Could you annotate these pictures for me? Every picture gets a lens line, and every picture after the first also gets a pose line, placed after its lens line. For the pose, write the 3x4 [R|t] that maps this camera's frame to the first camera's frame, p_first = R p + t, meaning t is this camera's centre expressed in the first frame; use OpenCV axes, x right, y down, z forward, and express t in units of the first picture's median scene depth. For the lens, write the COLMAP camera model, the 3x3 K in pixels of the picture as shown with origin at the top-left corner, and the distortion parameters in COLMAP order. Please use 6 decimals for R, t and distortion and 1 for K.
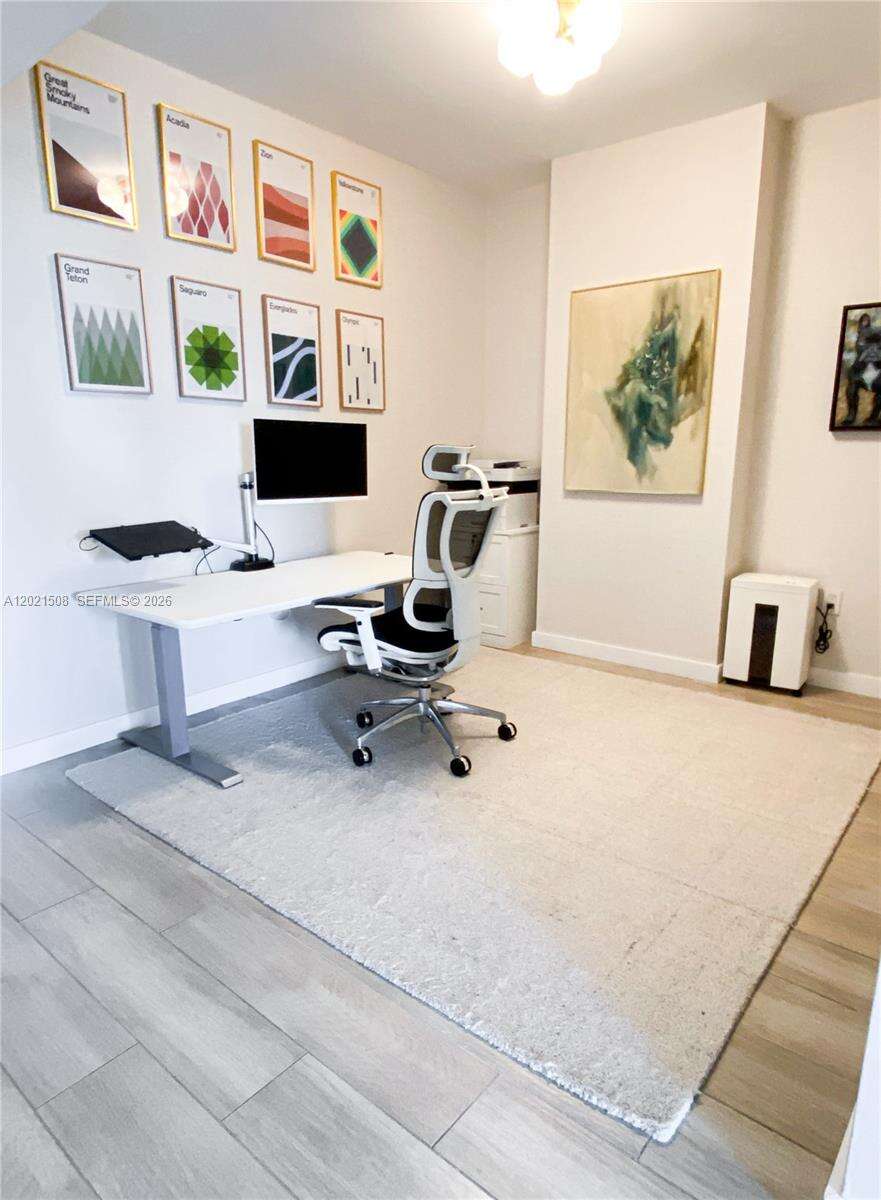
lens RADIAL K [[739.2, 0, 444.8], [0, 739.2, 638.5], [0, 0, 1]] dist [-0.006417, -0.003621]
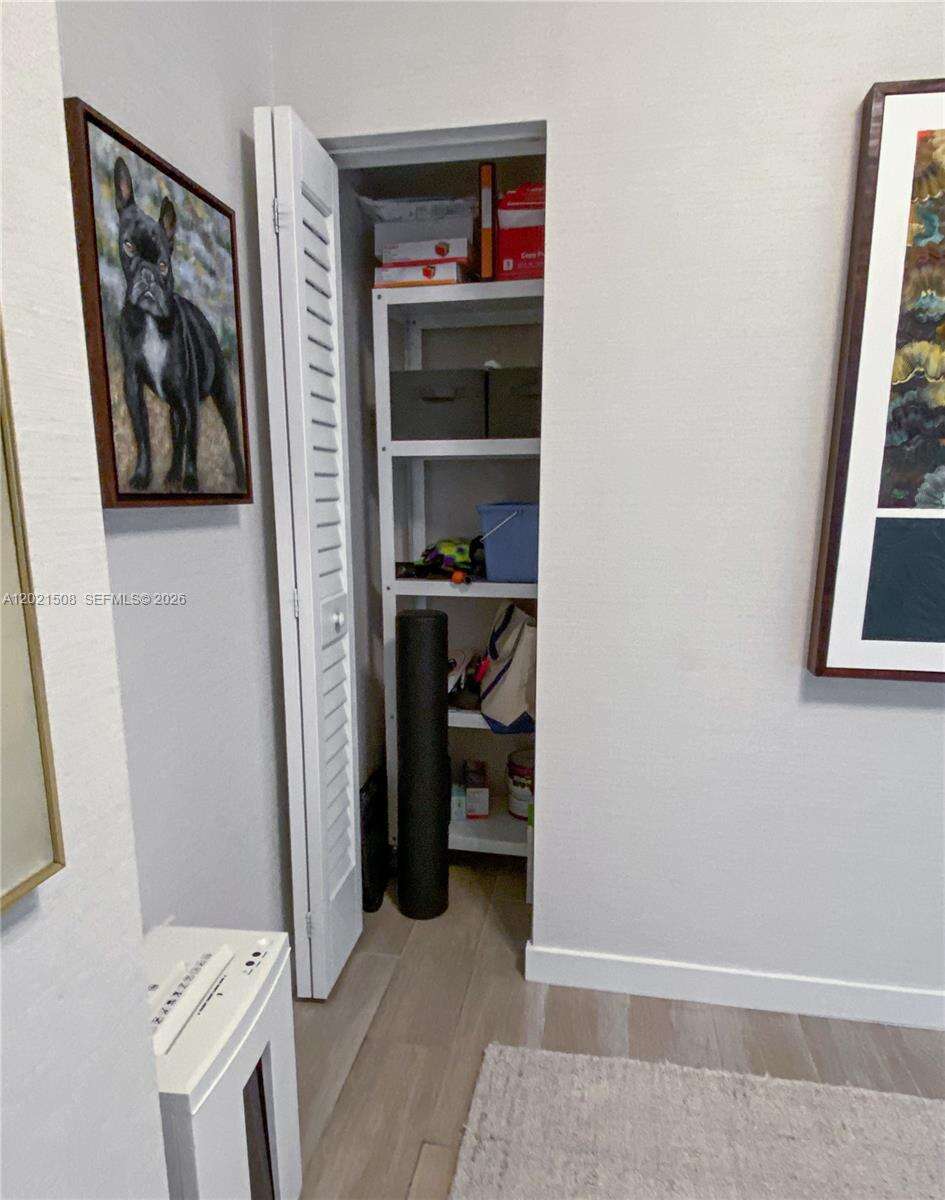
lens RADIAL K [[760.7, 0, 475.6], [0, 760.7, 648.1], [0, 0, 1]] dist [-0.019517, -0.001162]
pose [[-0.470822, -0.176183, 0.864457, 0.152348], [0.209150, 0.929633, 0.303378, -0.280940], [-0.857078, 0.323638, -0.400843, 0.981893]]
